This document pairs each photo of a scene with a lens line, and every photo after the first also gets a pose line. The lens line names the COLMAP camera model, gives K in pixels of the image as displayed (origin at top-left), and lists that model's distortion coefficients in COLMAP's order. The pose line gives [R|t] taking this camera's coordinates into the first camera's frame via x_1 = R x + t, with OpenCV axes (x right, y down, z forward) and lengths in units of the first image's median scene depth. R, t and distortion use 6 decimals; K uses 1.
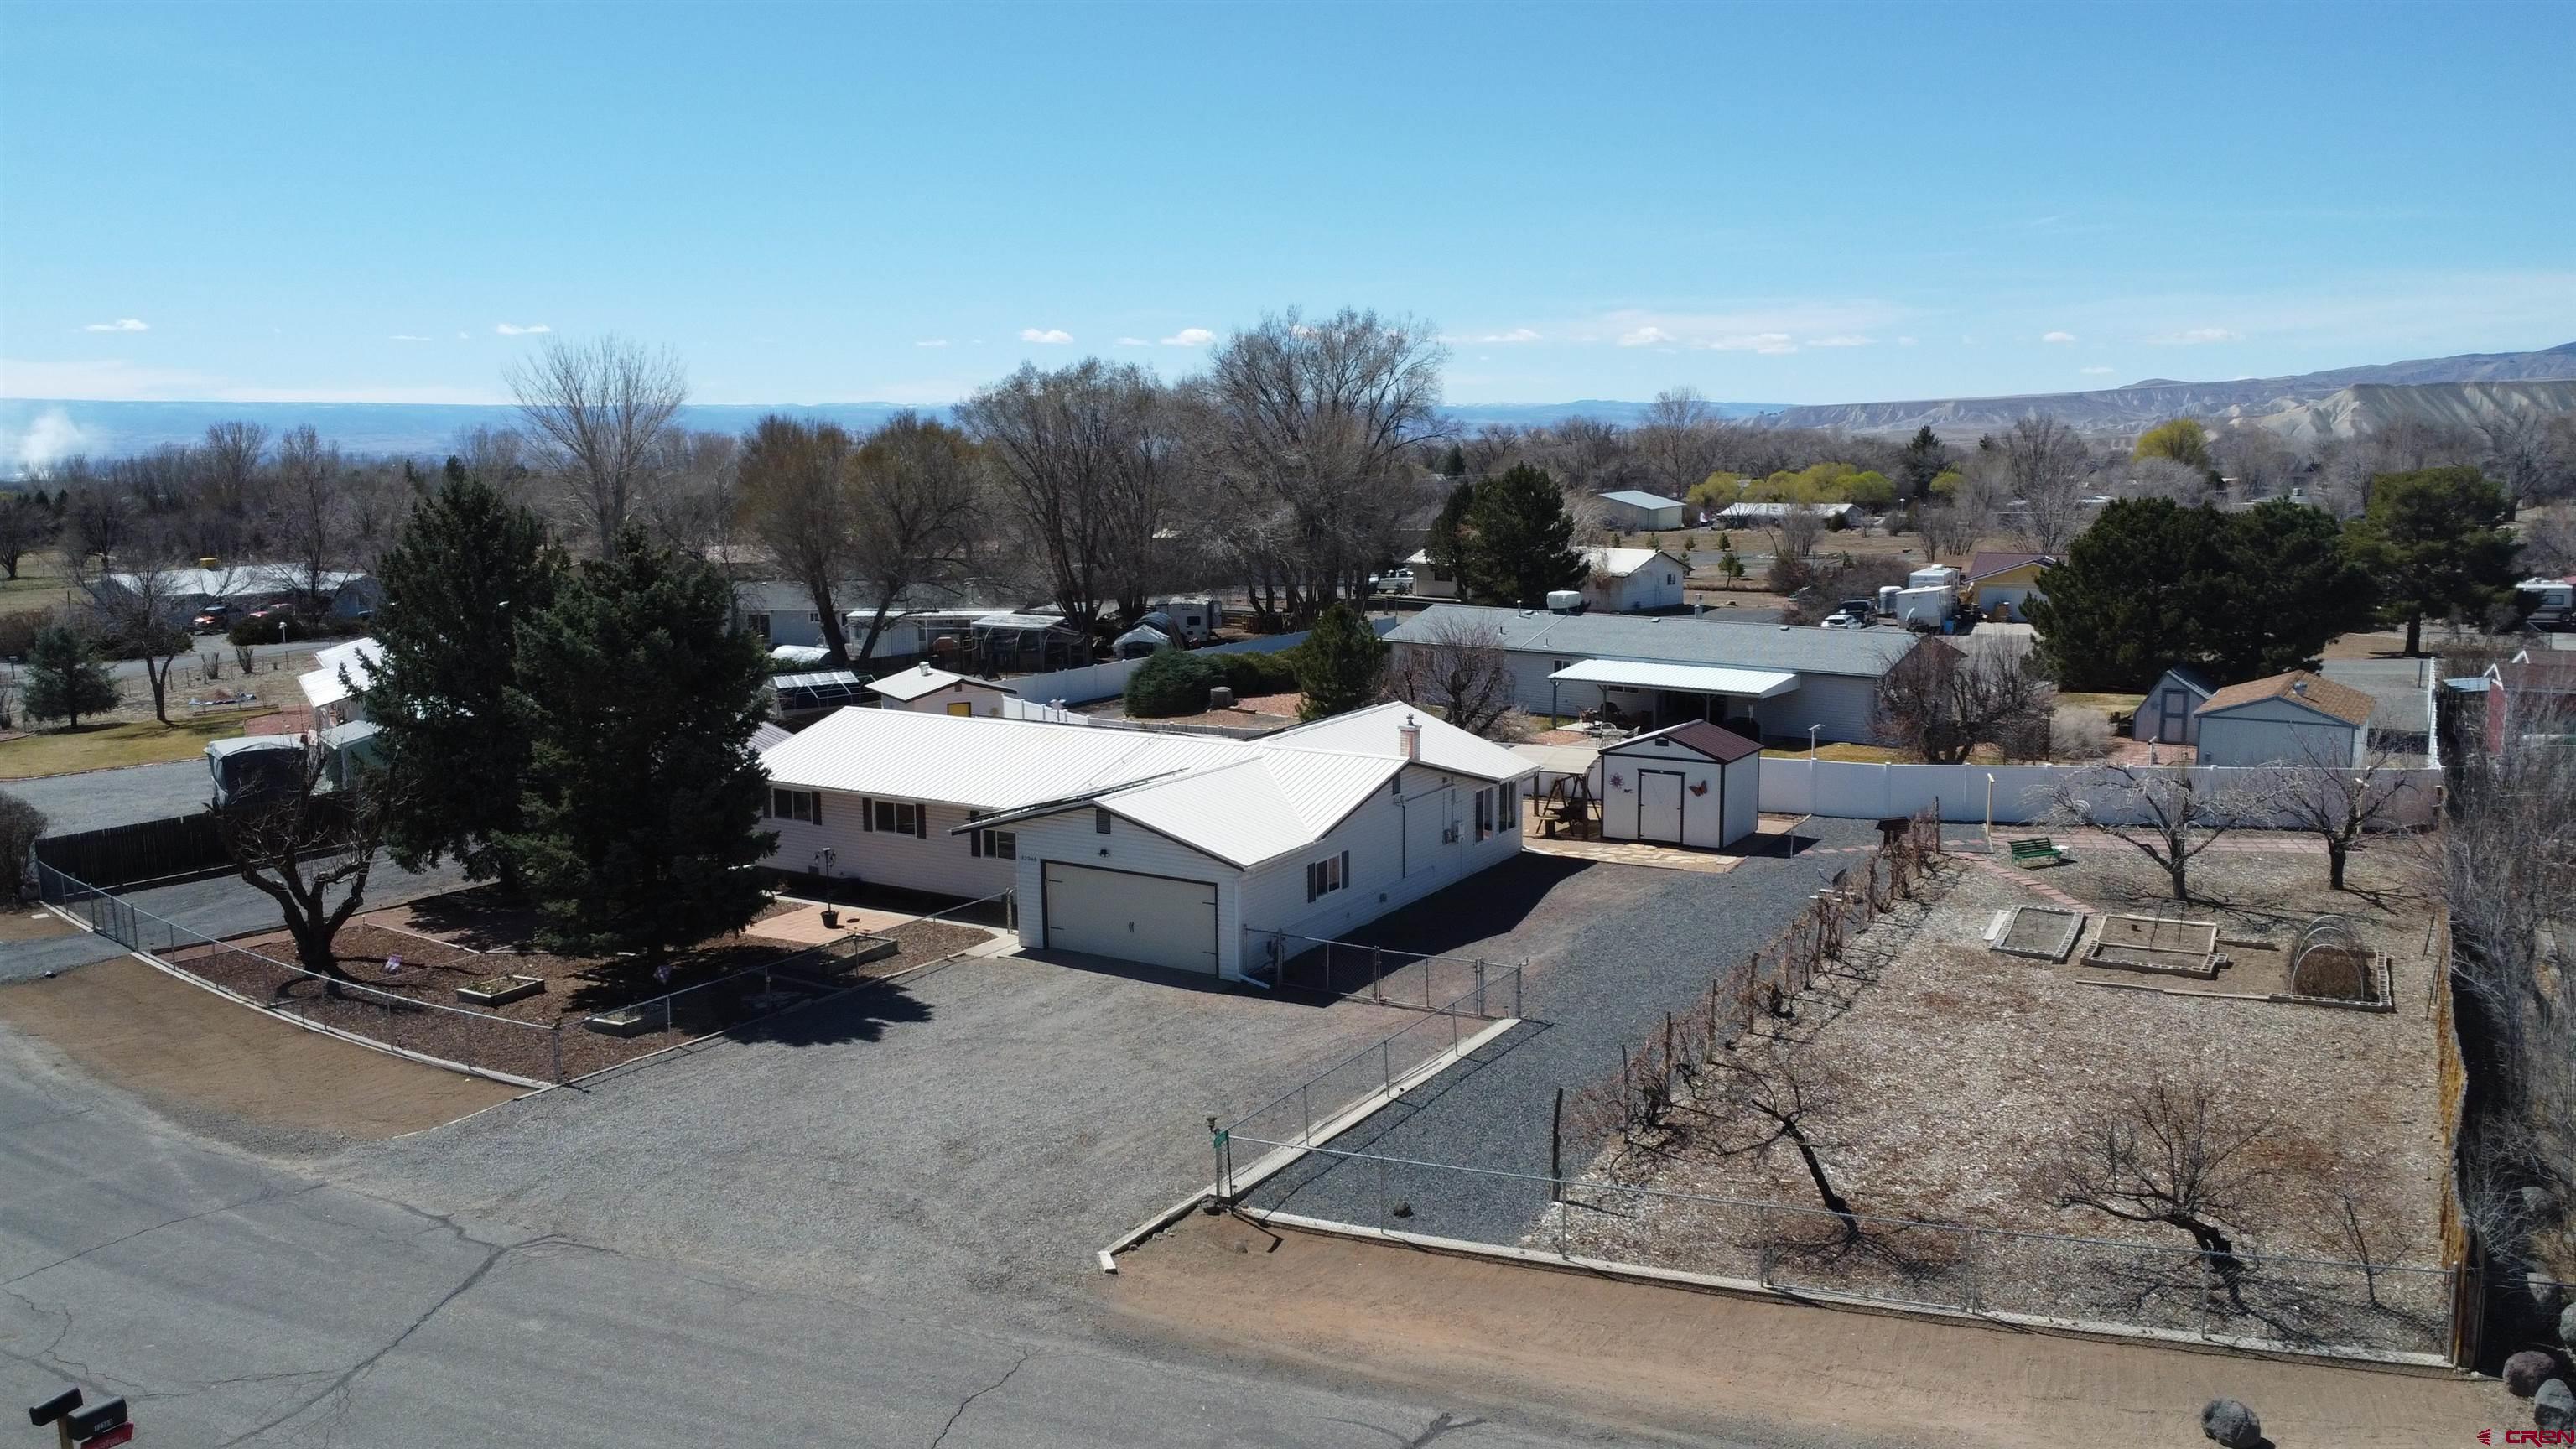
lens RADIAL K [[1940.2, 0, 1288.0], [0, 1940.2, 724.5], [0, 0, 1]] dist [-0.001625, -0.001427]
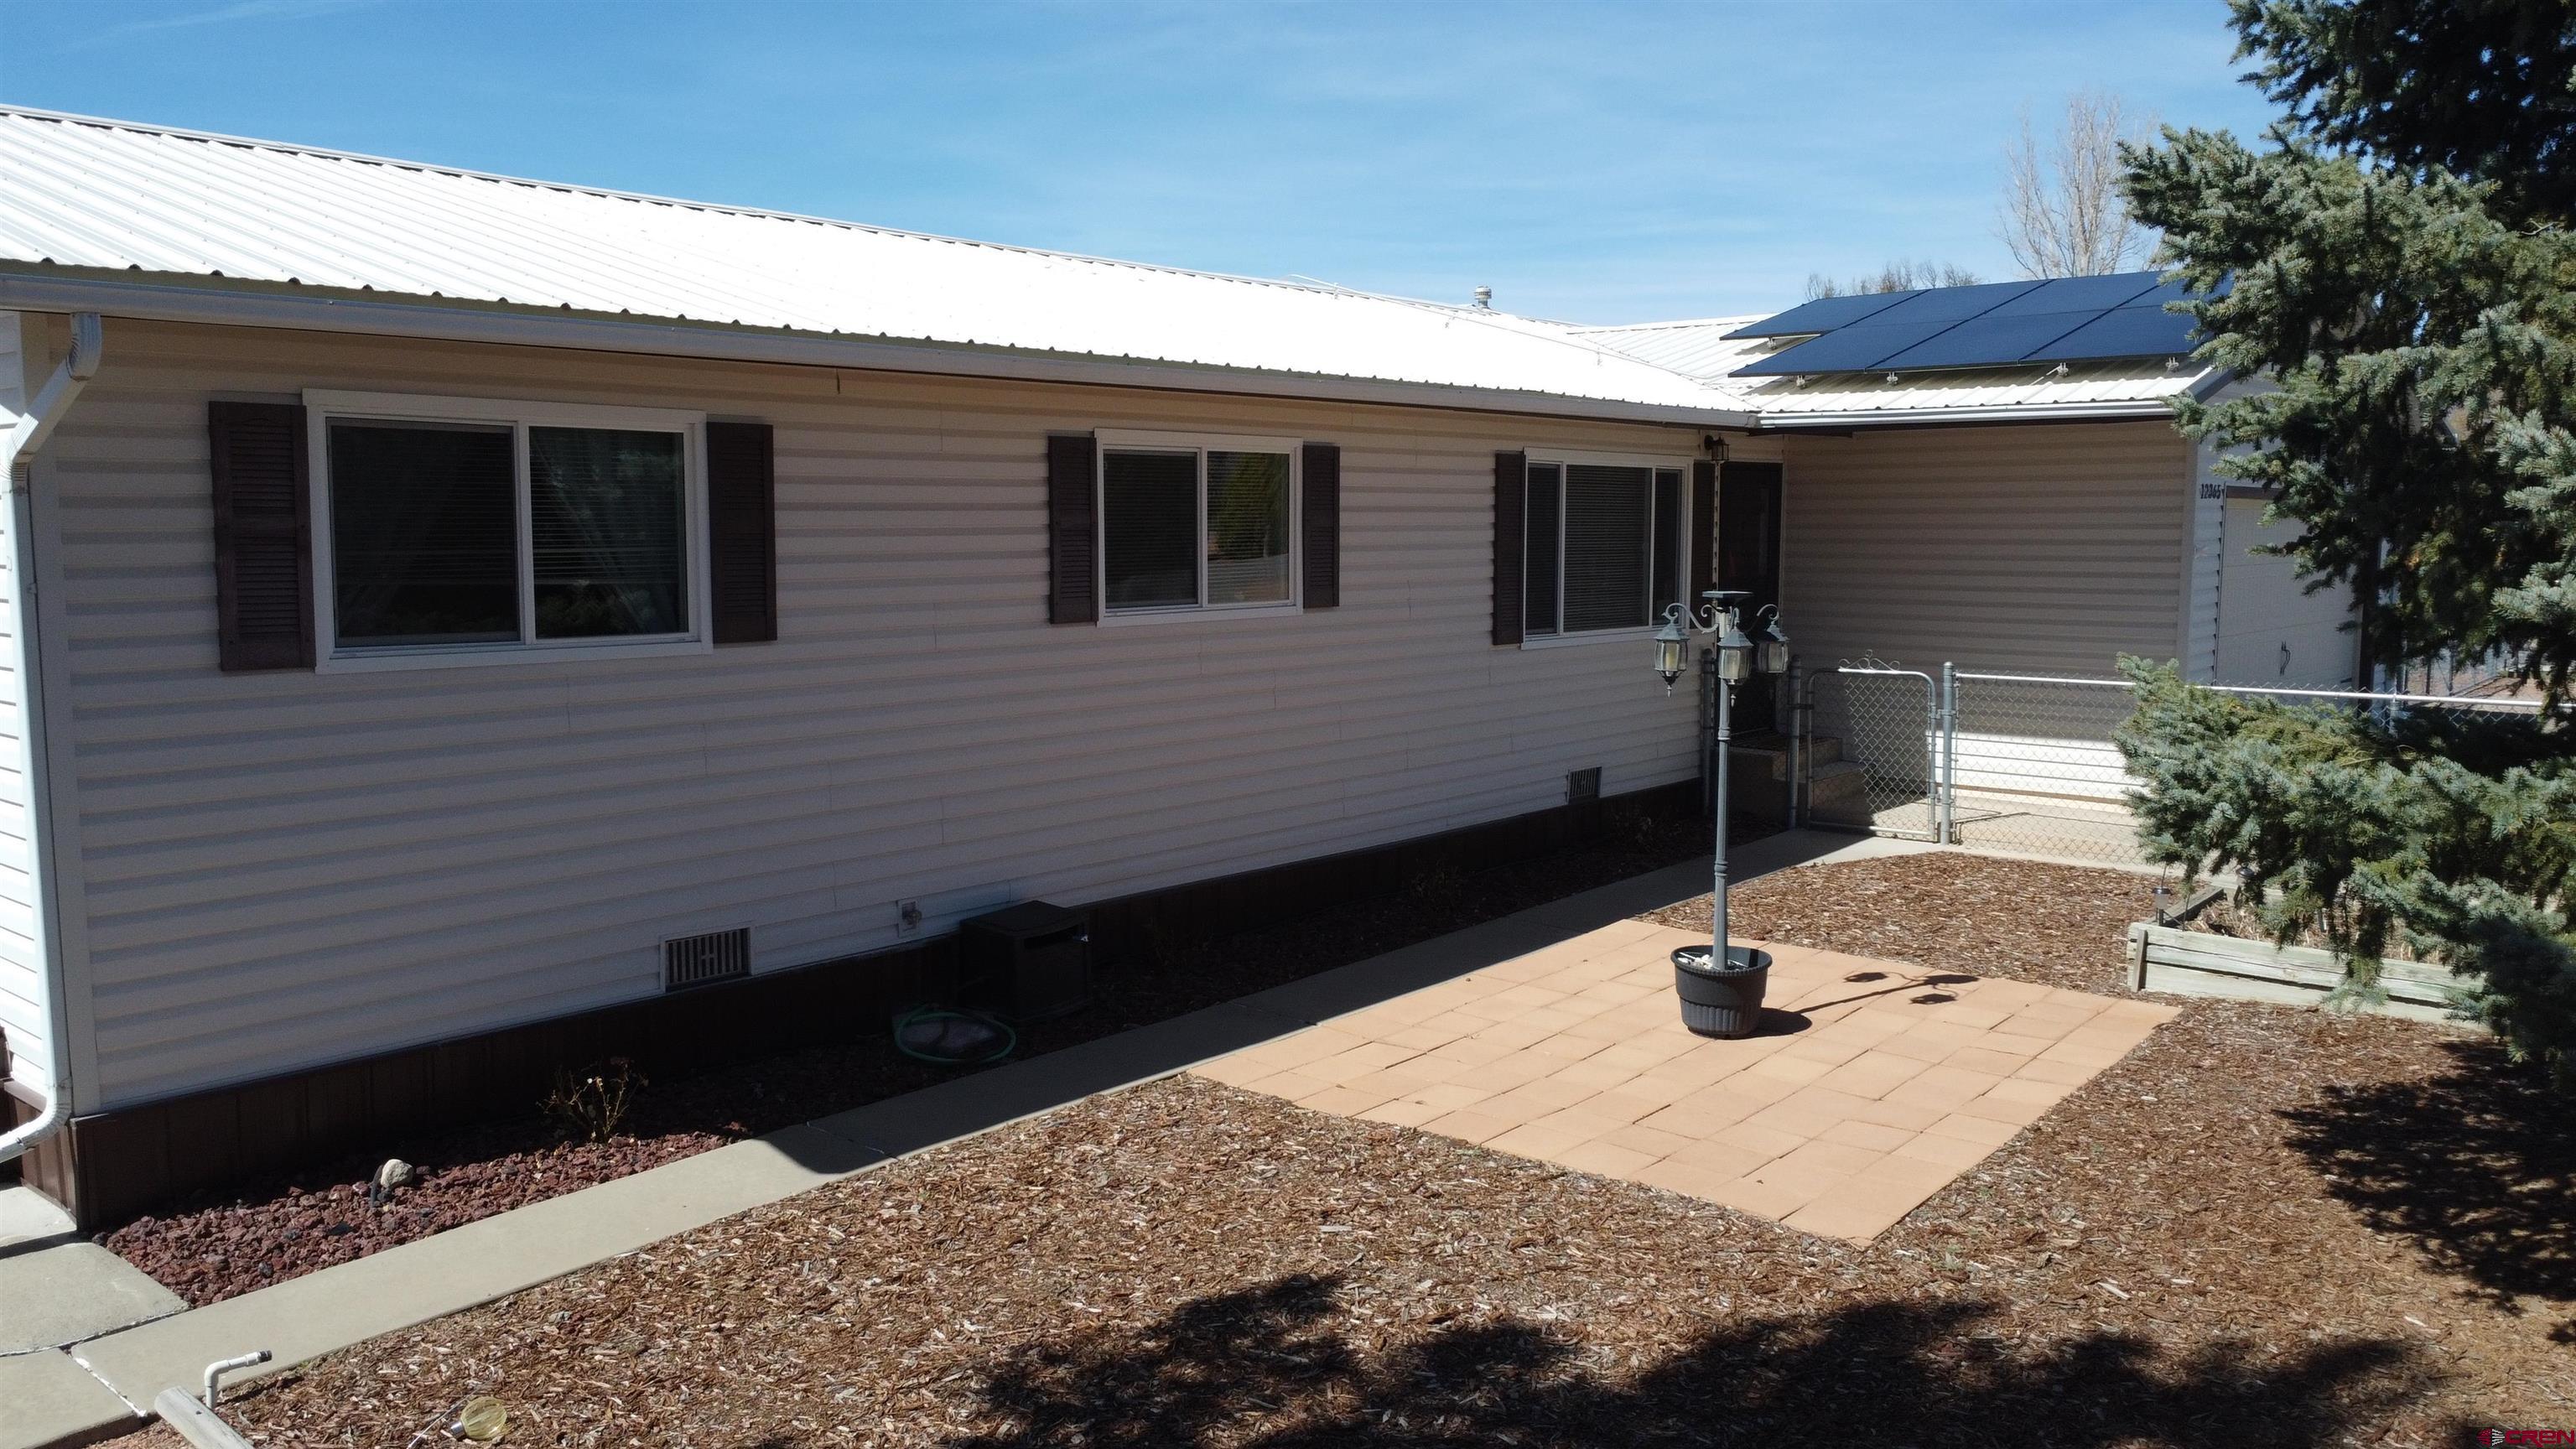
lens RADIAL K [[1938.1, 0, 1288.4], [0, 1938.1, 728.0], [0, 0, 1]] dist [-0.000315, -0.005573]
pose [[0.153209, -0.103073, 0.982804, -0.452999], [0.139985, 0.986780, 0.081668, 0.060849], [-0.978229, 0.125065, 0.165612, 1.098314]]
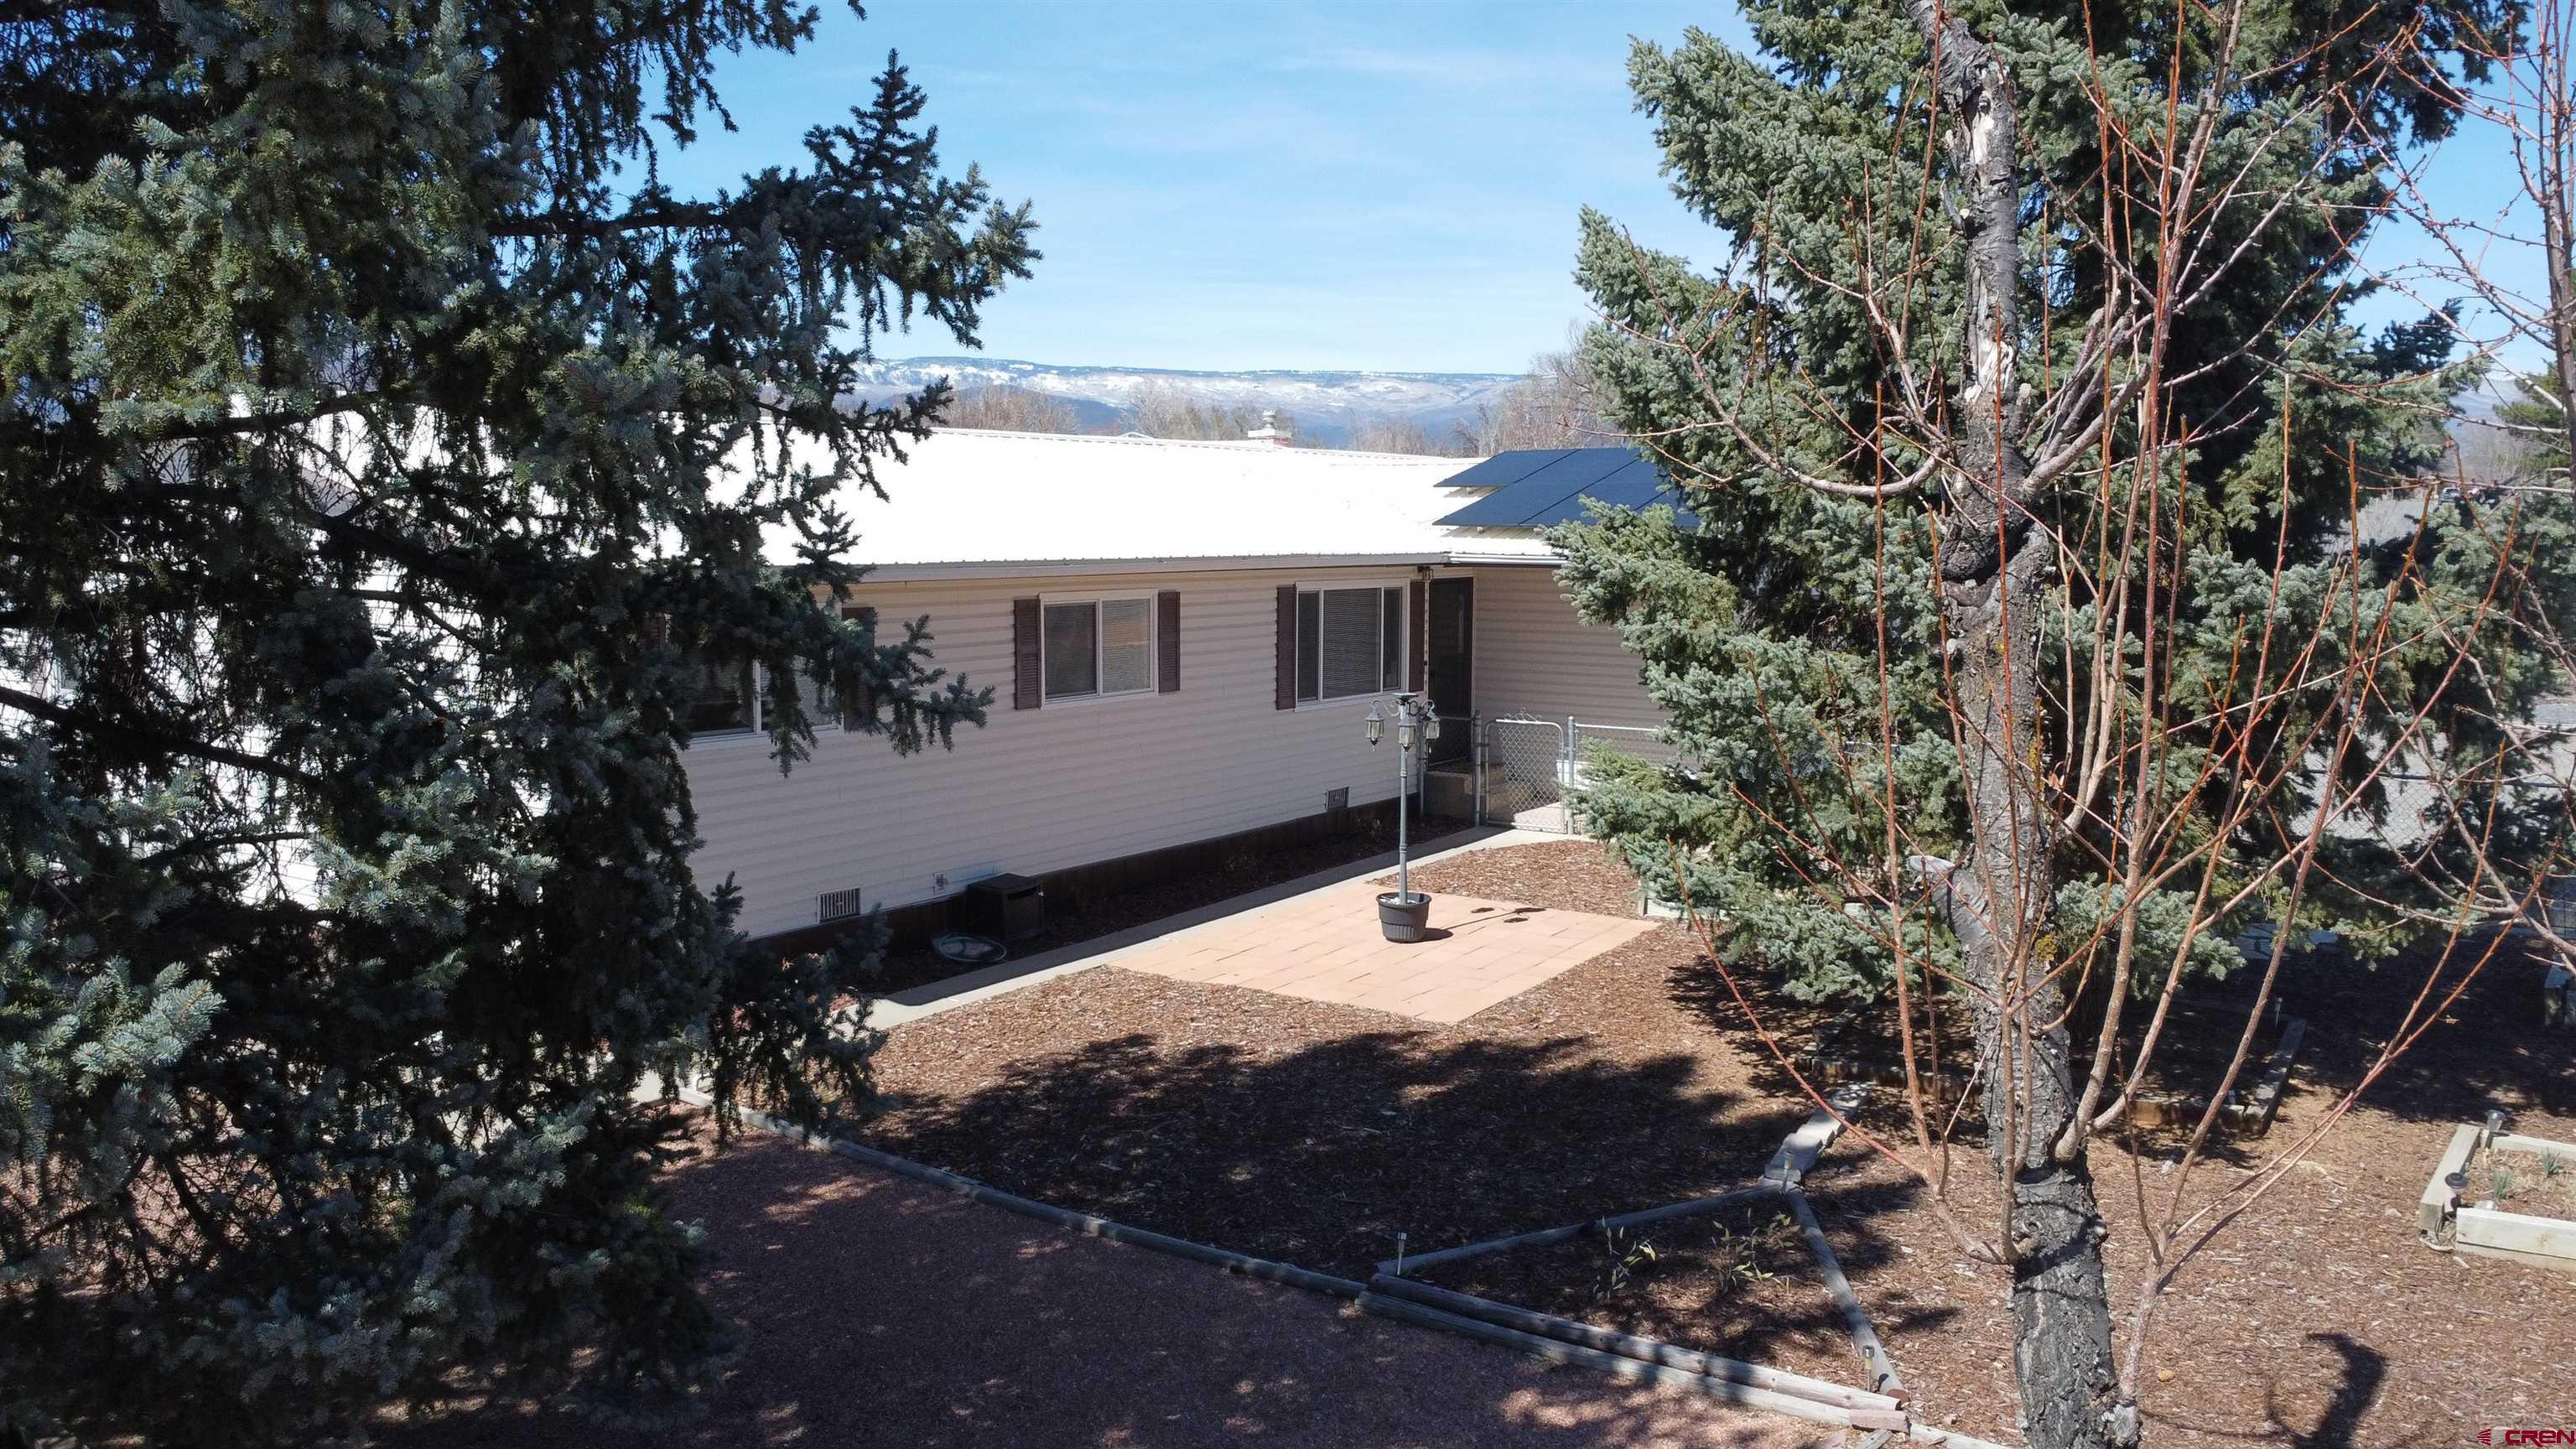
lens RADIAL K [[1938.1, 0, 1288.4], [0, 1938.1, 728.0], [0, 0, 1]] dist [-0.000315, -0.005573]
pose [[0.046497, -0.100992, 0.993800, -0.598994], [0.137258, 0.986085, 0.093786, 0.040348], [-0.989443, 0.132046, 0.059712, 1.086642]]
